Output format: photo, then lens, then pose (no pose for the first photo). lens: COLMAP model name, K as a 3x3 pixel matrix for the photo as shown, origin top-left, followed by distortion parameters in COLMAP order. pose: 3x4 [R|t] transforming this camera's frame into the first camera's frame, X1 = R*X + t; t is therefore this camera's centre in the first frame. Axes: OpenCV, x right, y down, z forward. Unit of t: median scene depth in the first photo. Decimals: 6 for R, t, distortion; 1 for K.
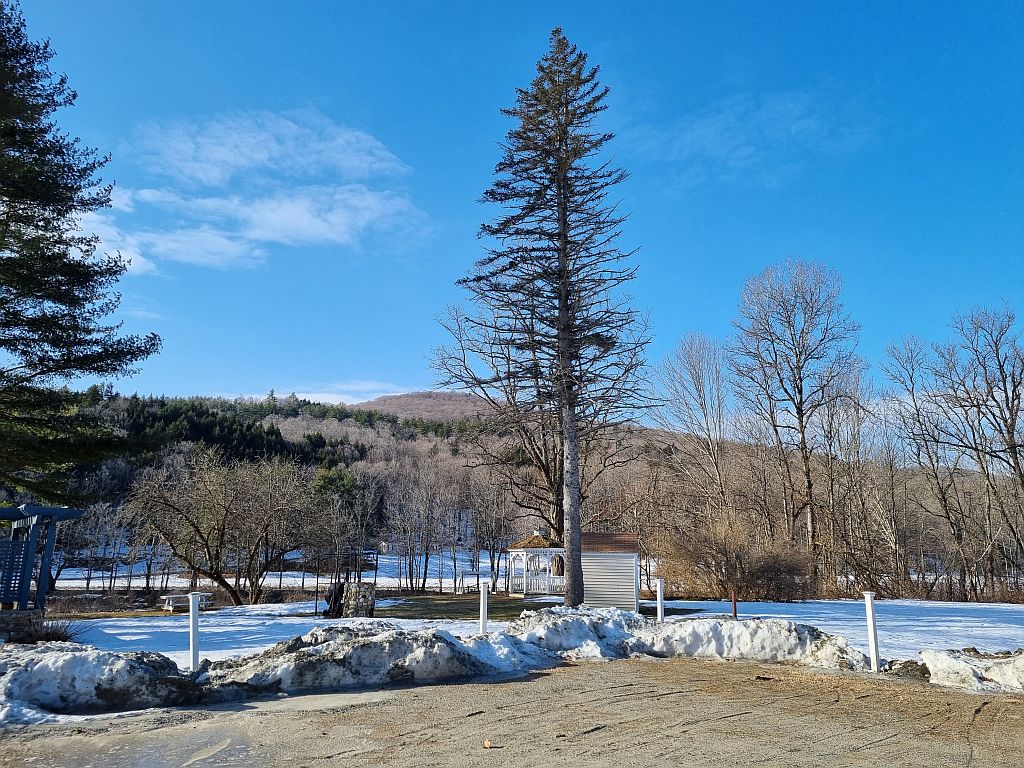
lens RADIAL K [[786.5, 0, 512.0], [0, 786.5, 384.0], [0, 0, 1]] dist [0.023052, -0.004909]
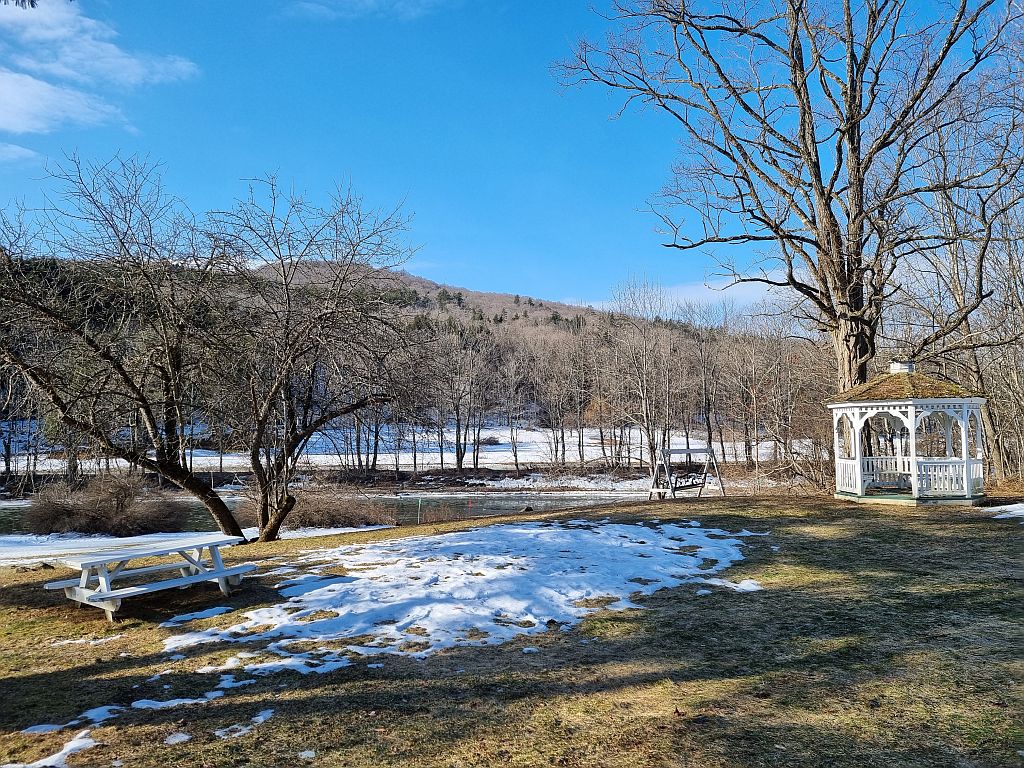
lens RADIAL K [[786.5, 0, 512.0], [0, 786.5, 384.0], [0, 0, 1]] dist [0.023052, -0.004909]
pose [[0.989631, -0.005316, 0.143536, -0.089135], [-0.017626, 0.987268, 0.158086, 0.044020], [-0.142549, -0.158977, 0.976937, 0.197061]]
